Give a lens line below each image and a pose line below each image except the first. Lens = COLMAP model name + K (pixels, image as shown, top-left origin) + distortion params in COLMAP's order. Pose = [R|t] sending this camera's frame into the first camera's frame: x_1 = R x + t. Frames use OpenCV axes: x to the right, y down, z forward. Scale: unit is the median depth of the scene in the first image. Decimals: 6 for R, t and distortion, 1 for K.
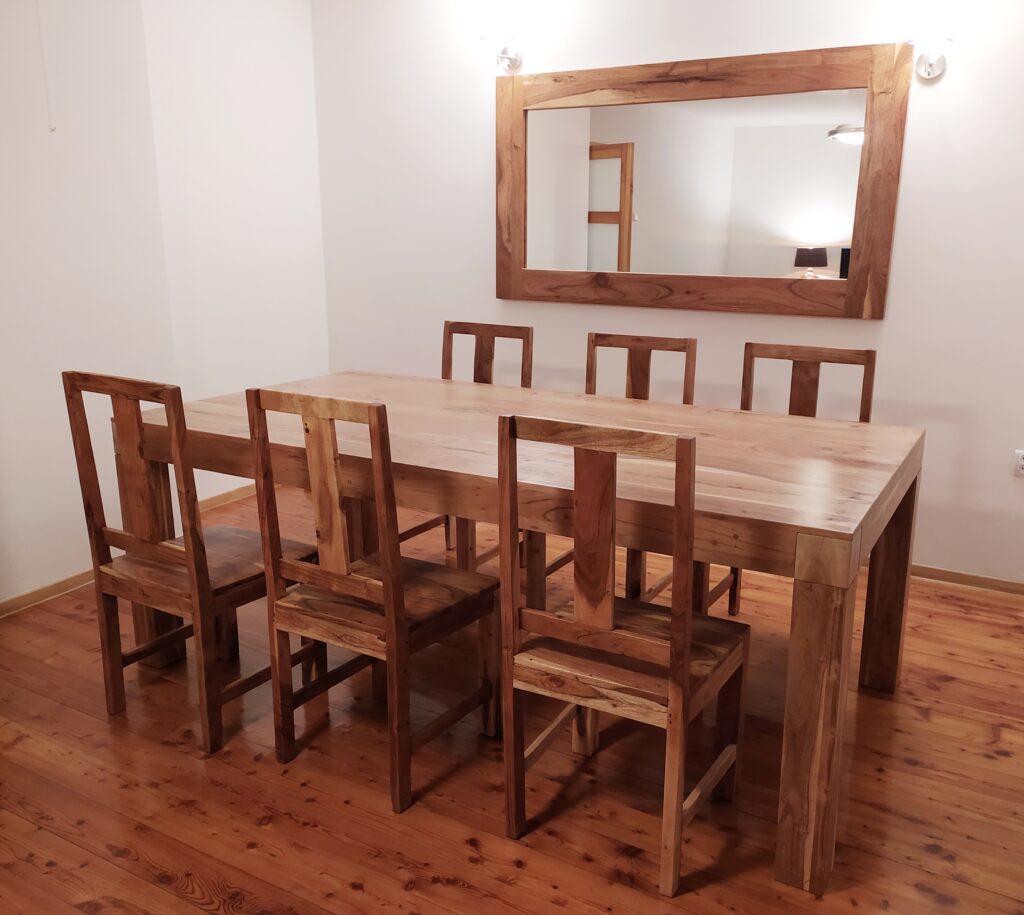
lens RADIAL K [[844.5, 0, 513.5], [0, 844.5, 454.8], [0, 0, 1]] dist [0.046665, 0.000792]
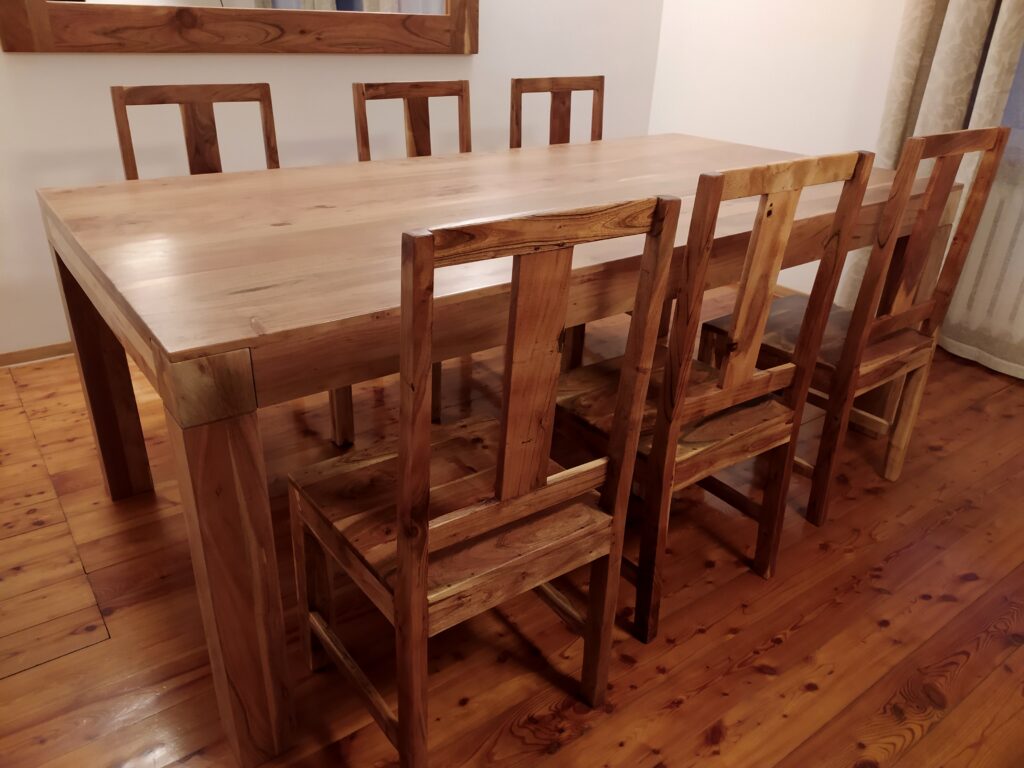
lens RADIAL K [[790.8, 0, 511.4], [0, 790.8, 386.4], [0, 0, 1]] dist [0.002735, -0.006692]
pose [[0.367859, -0.406380, 0.836382, -0.598381], [0.191377, 0.913281, 0.359572, -0.112694], [-0.909975, 0.027792, 0.413731, 0.481309]]
